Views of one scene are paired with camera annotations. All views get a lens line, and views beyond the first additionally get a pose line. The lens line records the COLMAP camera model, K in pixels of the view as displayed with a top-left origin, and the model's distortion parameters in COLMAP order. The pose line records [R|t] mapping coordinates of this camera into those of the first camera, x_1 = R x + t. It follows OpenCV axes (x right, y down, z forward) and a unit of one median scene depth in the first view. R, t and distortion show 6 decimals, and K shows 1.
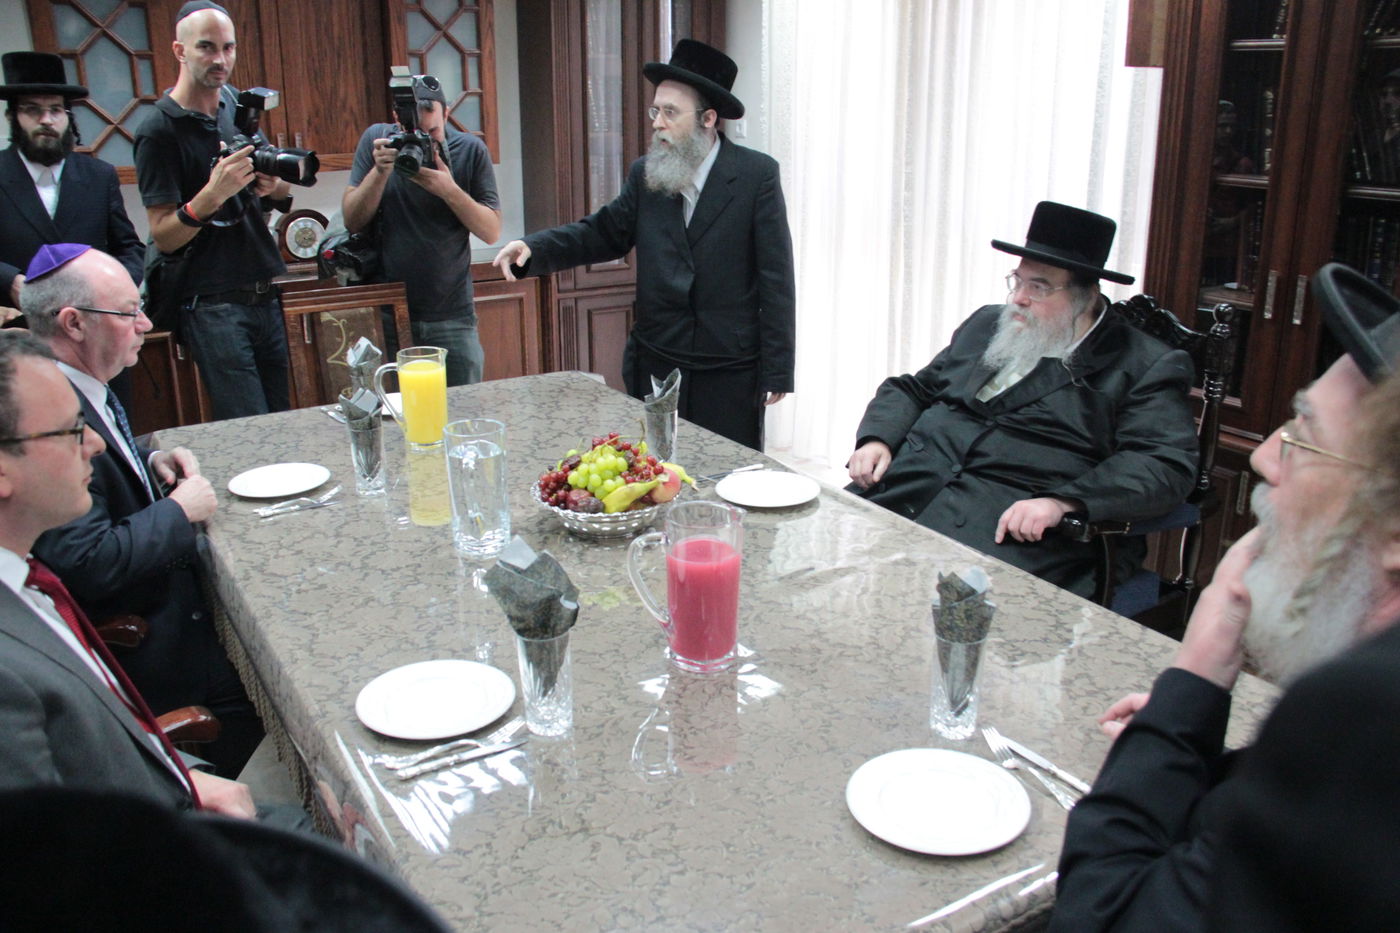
lens RADIAL K [[1177.9, 0, 723.0], [0, 1177.9, 475.0], [0, 0, 1]] dist [-0.194535, 0.170263]
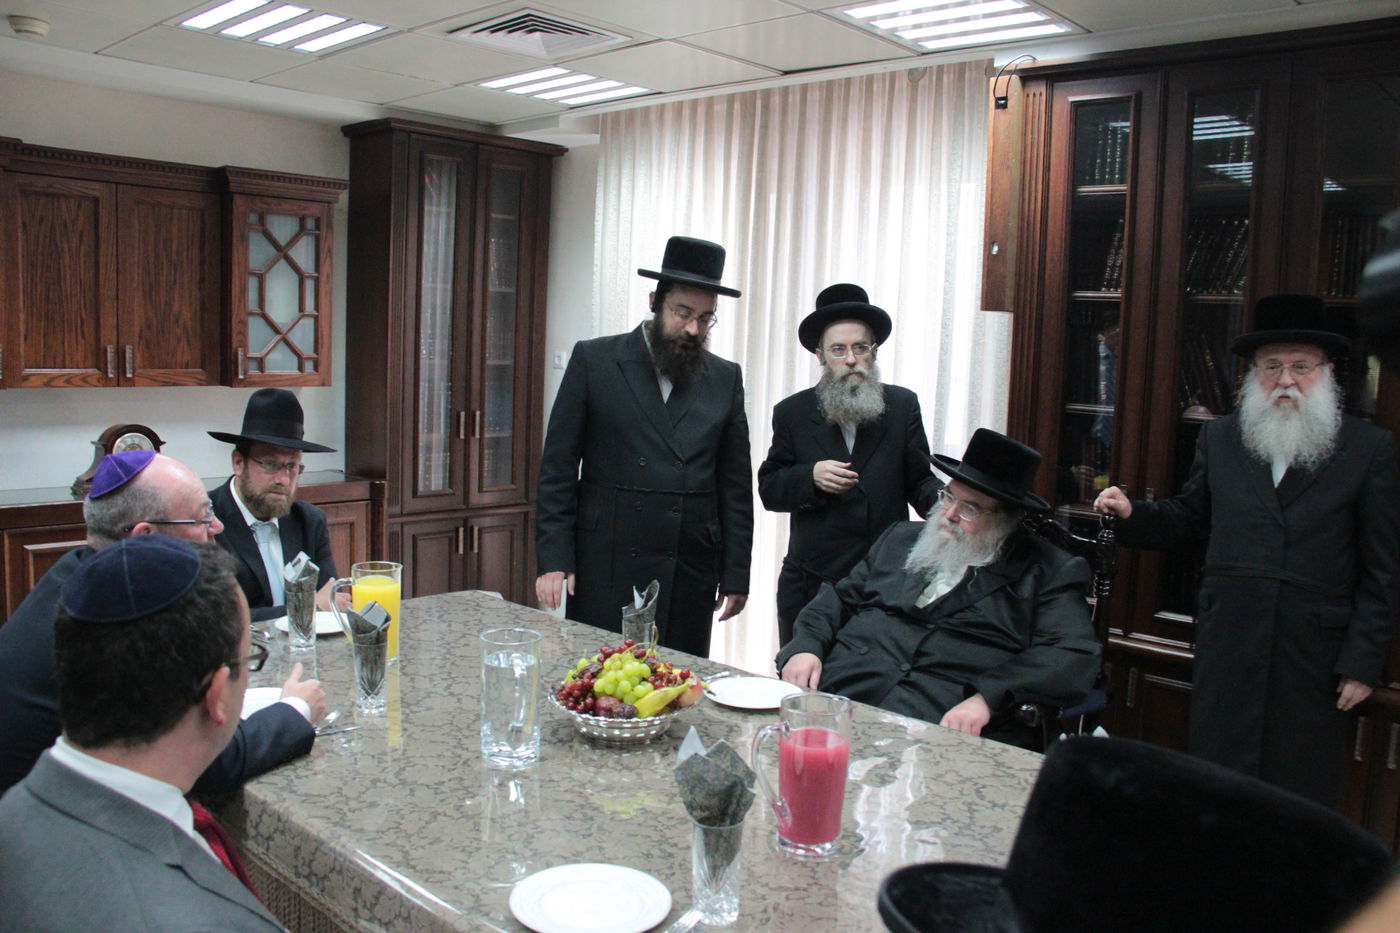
lens RADIAL K [[1177.9, 0, 723.0], [0, 1177.9, 475.0], [0, 0, 1]] dist [-0.194535, 0.170263]
pose [[0.966010, 0.007237, 0.258402, -0.234740], [0.044031, 0.980394, -0.192064, 0.018685], [-0.254726, 0.196914, 0.946752, -0.013572]]
